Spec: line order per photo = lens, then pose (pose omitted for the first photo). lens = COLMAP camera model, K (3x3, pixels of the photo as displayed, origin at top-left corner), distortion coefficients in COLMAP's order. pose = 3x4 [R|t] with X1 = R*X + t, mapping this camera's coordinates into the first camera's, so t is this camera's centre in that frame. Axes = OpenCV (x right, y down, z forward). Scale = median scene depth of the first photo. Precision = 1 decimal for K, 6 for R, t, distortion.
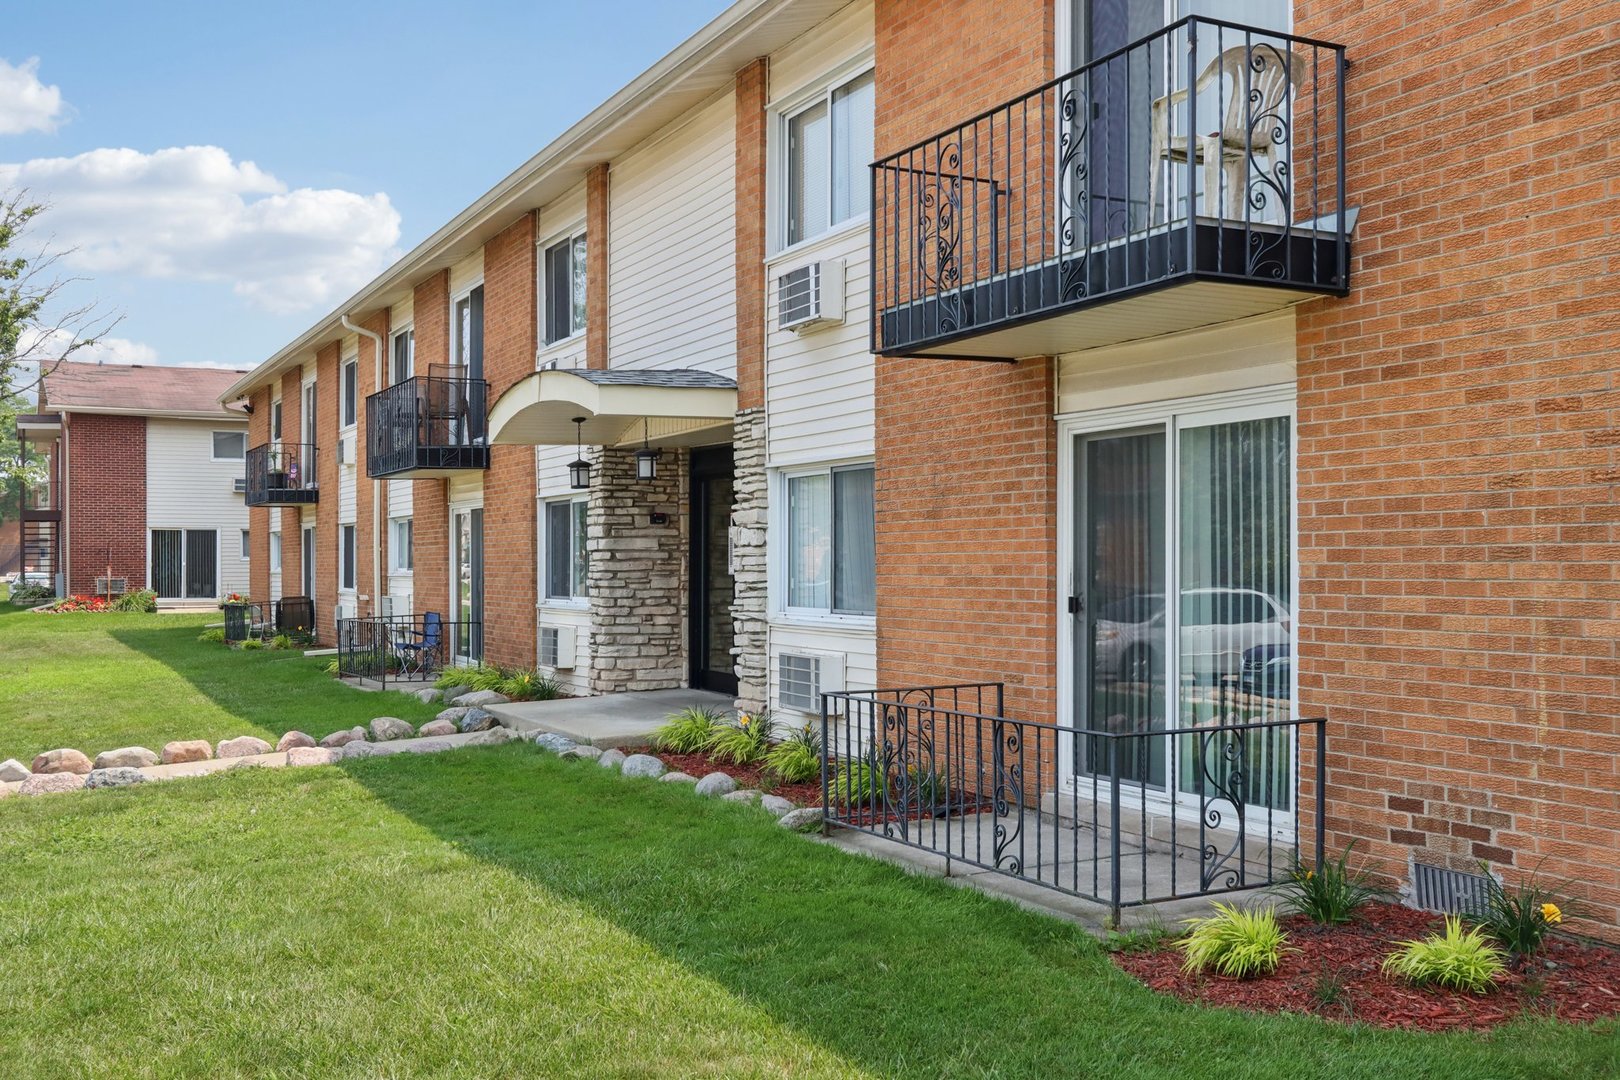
lens RADIAL K [[1584.4, 0, 813.1], [0, 1584.4, 554.7], [0, 0, 1]] dist [-0.001331, 0.000000]
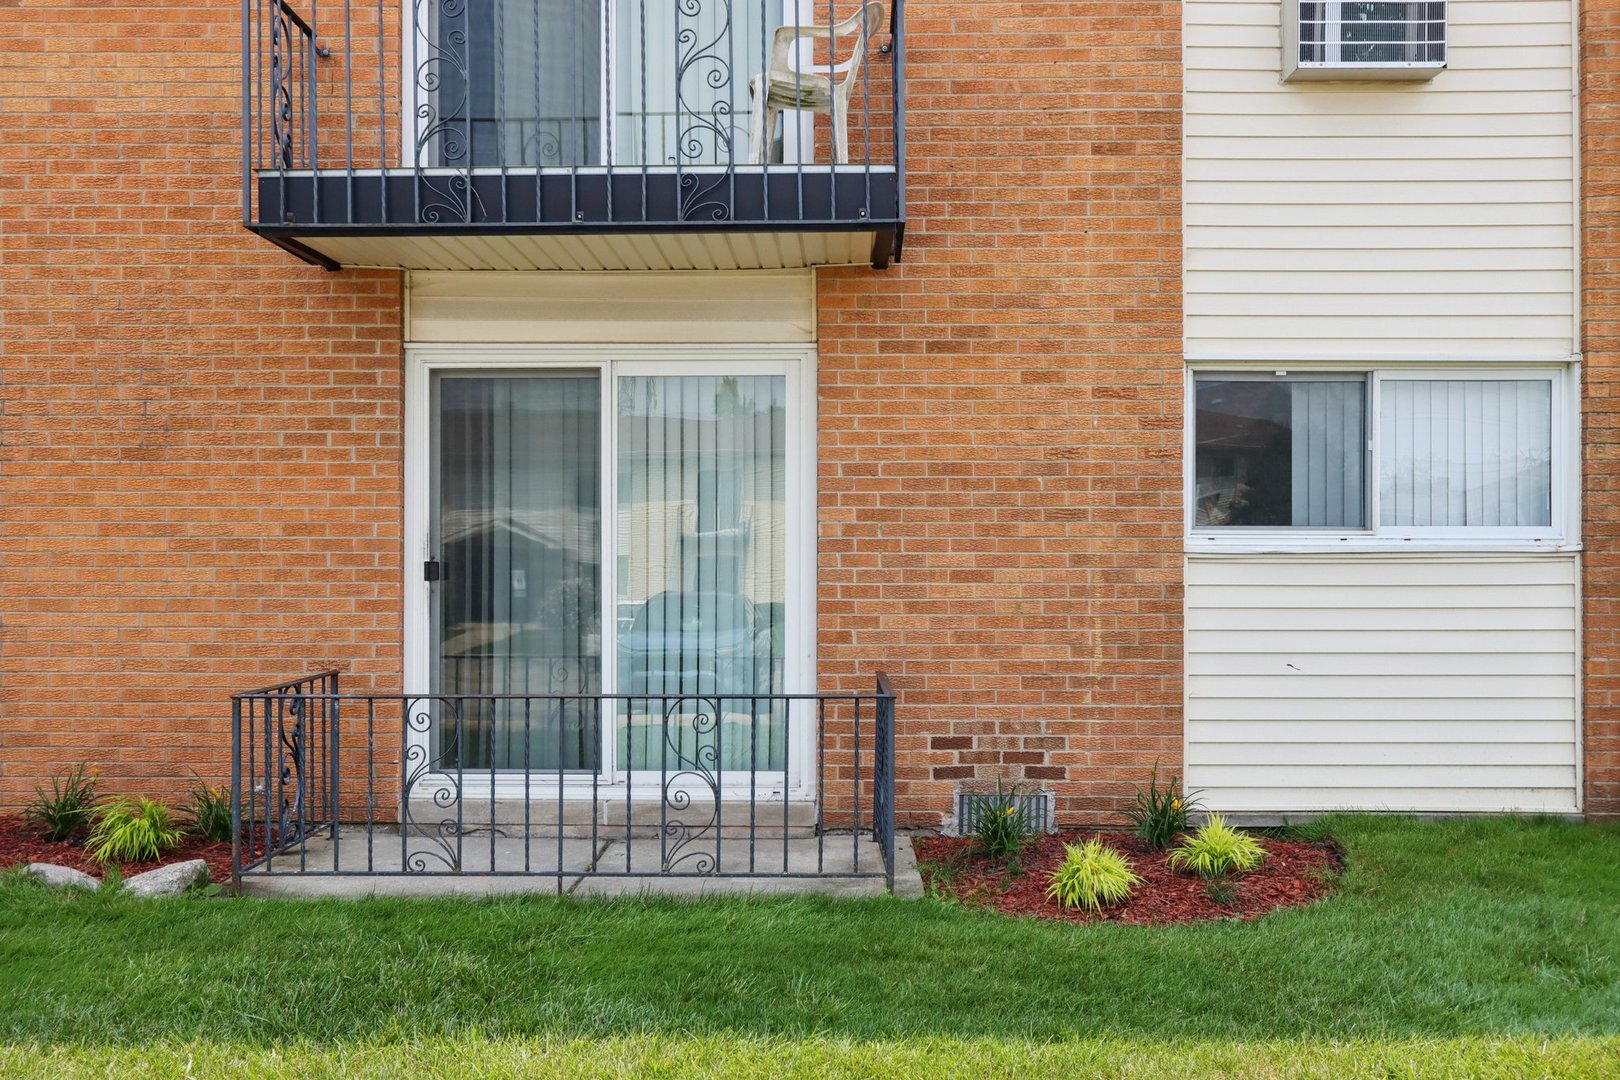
lens RADIAL K [[1584.4, 0, 812.4], [0, 1584.4, 542.0], [0, 0, 1]] dist [-0.001331, 0.000000]
pose [[0.472353, 0.006376, 0.881386, -0.644017], [-0.008020, 0.999964, -0.002936, 0.023009], [-0.881373, -0.005682, 0.472387, 0.573084]]
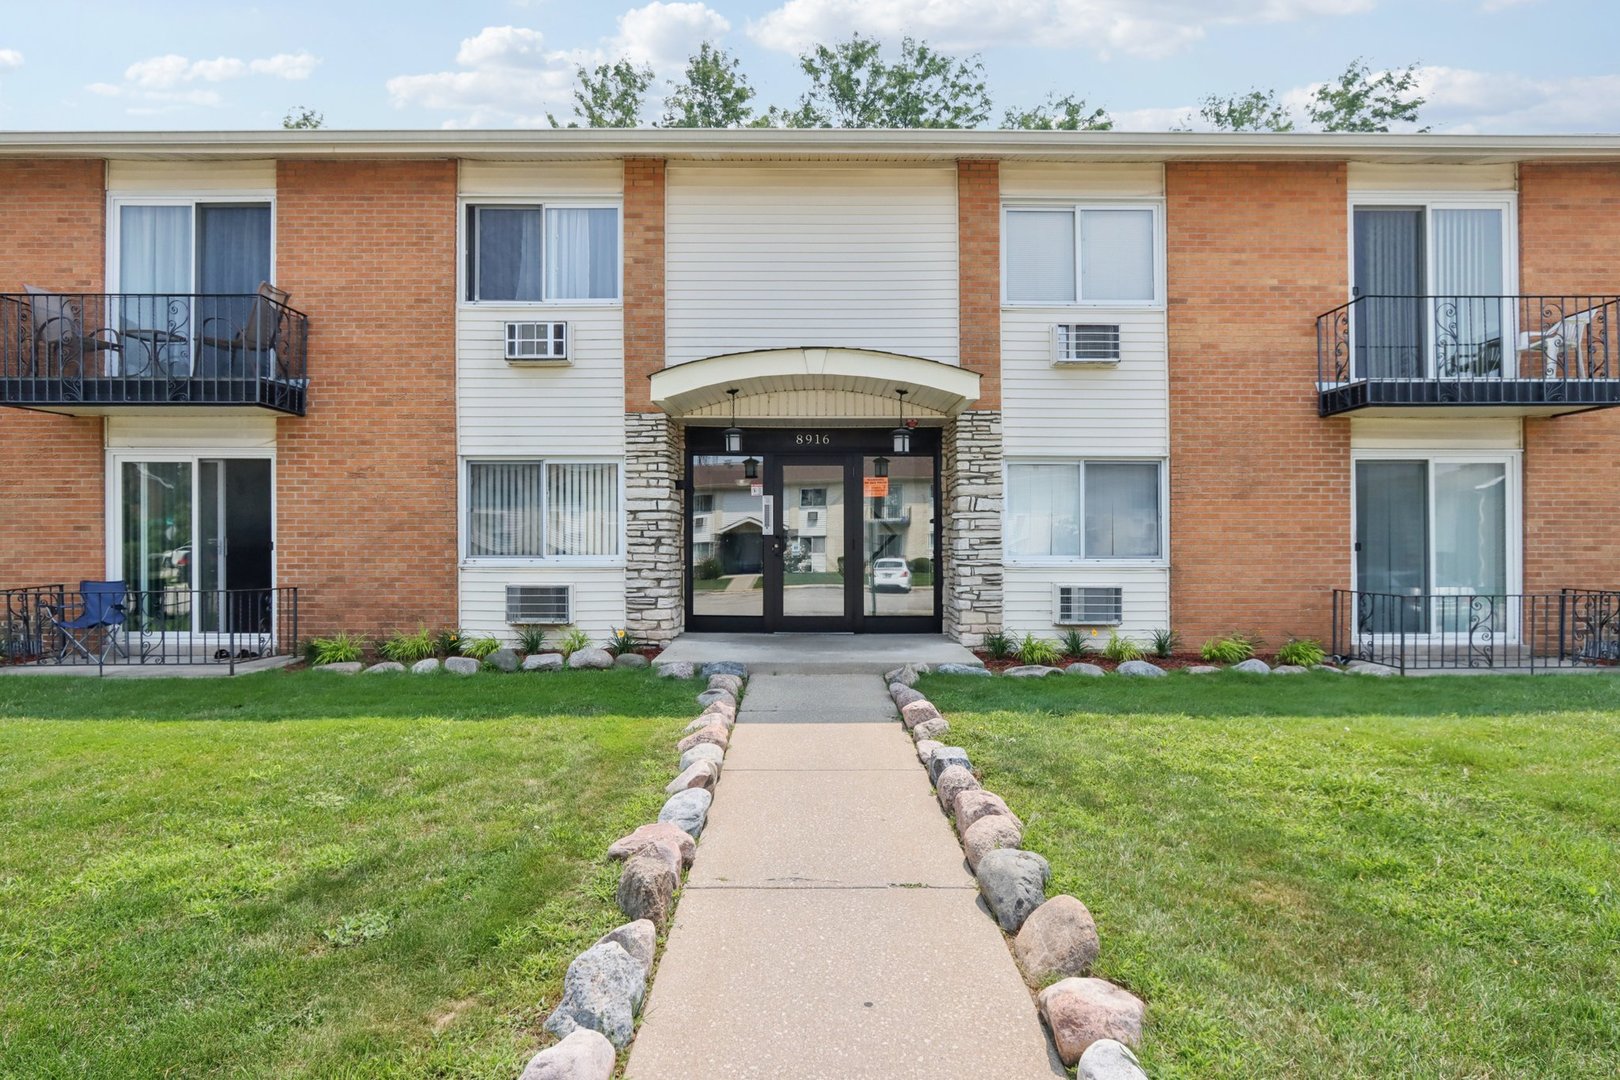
lens RADIAL K [[916.1, 0, 811.1], [0, 916.1, 541.5], [0, 0, 1]] dist [-0.006583, -0.001537]
pose [[0.450493, 0.004327, 0.892769, -1.533662], [-0.006733, 0.999976, -0.001449, 0.041946], [-0.892755, -0.005359, 0.450511, 1.468959]]
